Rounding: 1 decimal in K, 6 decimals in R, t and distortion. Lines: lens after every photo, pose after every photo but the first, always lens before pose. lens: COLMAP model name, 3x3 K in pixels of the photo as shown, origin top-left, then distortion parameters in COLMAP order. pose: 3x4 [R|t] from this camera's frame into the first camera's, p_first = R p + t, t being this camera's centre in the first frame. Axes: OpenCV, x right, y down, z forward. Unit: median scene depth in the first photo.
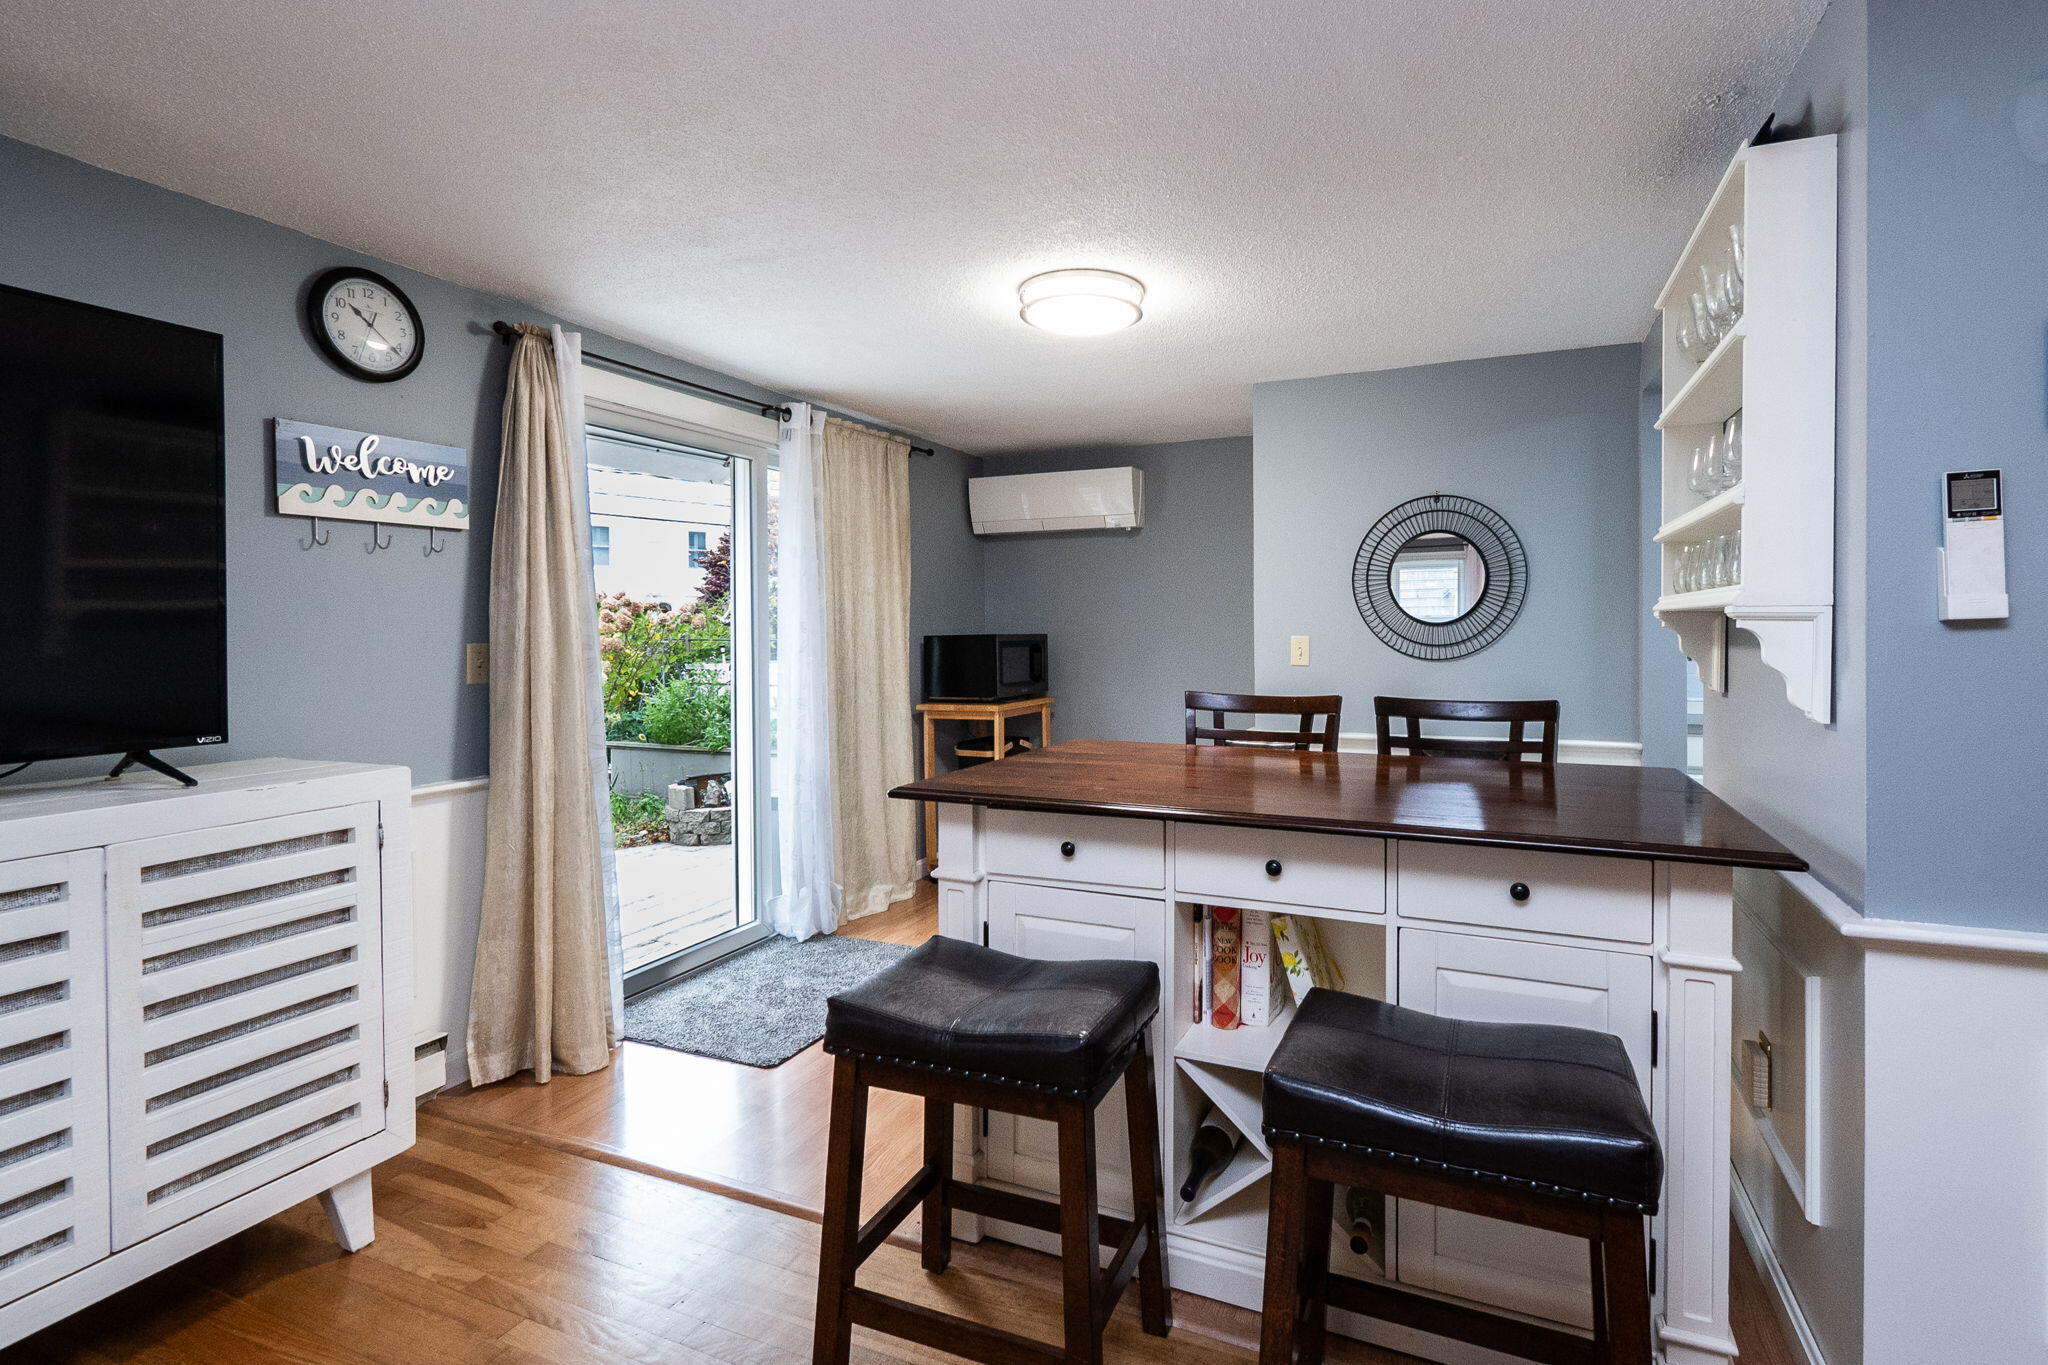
lens RADIAL K [[1033.5, 0, 1027.6], [0, 1033.5, 650.2], [0, 0, 1]] dist [0.000559, -0.000400]
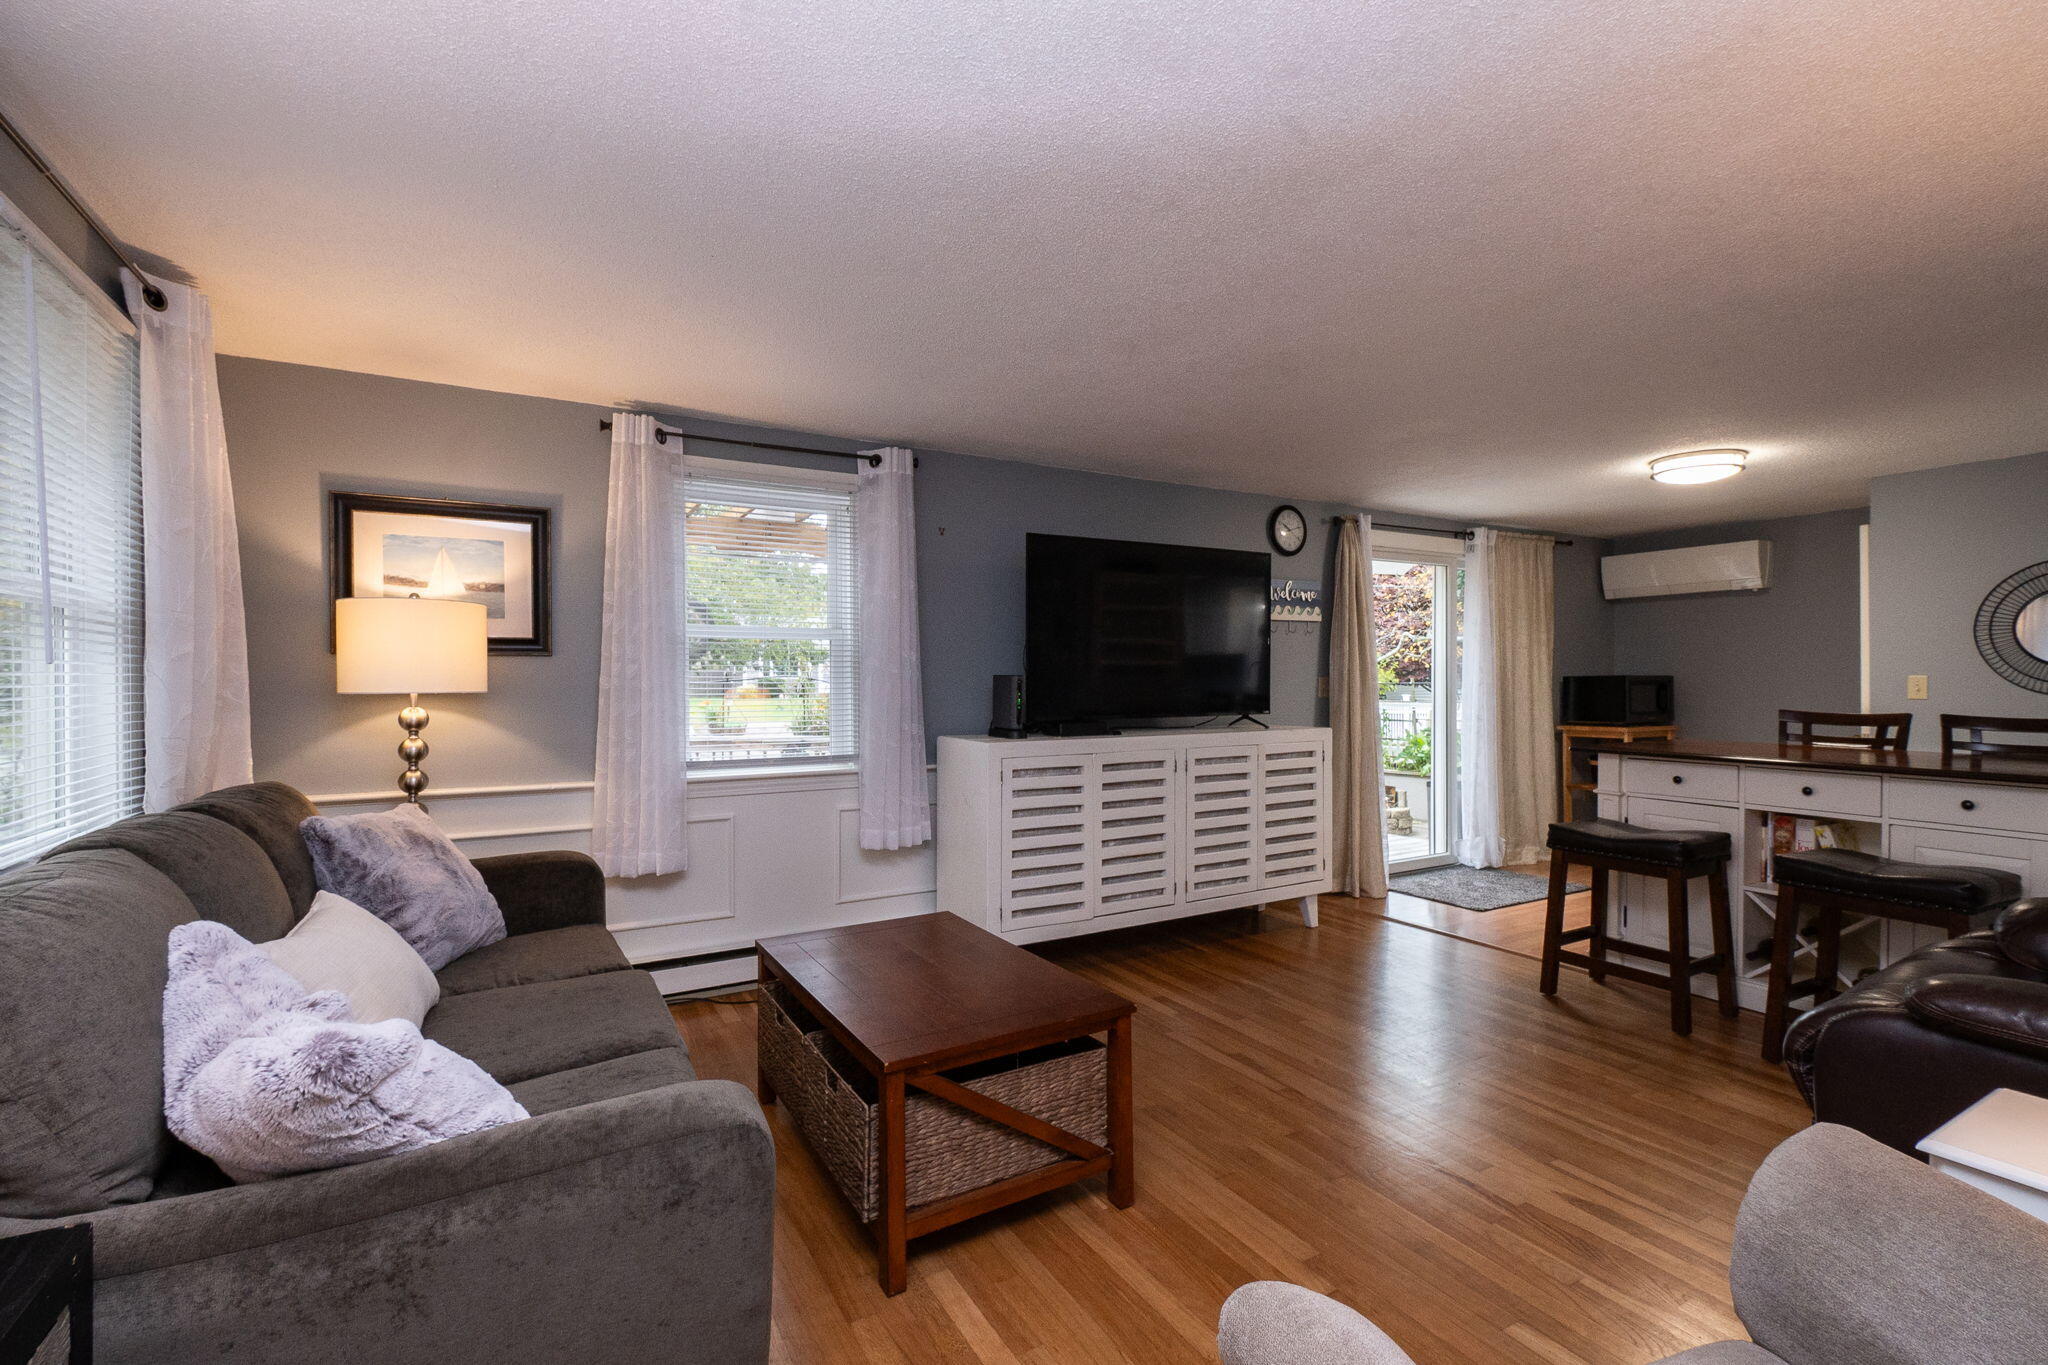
lens RADIAL K [[912.7, 0, 1025.0], [0, 912.7, 688.8], [0, 0, 1]] dist [0.001378, -0.004026]
pose [[0.822866, 0.008414, -0.568174, 0.000899], [-0.012502, 0.999916, -0.003298, 0.020053], [0.568098, 0.009817, 0.822902, -0.541388]]
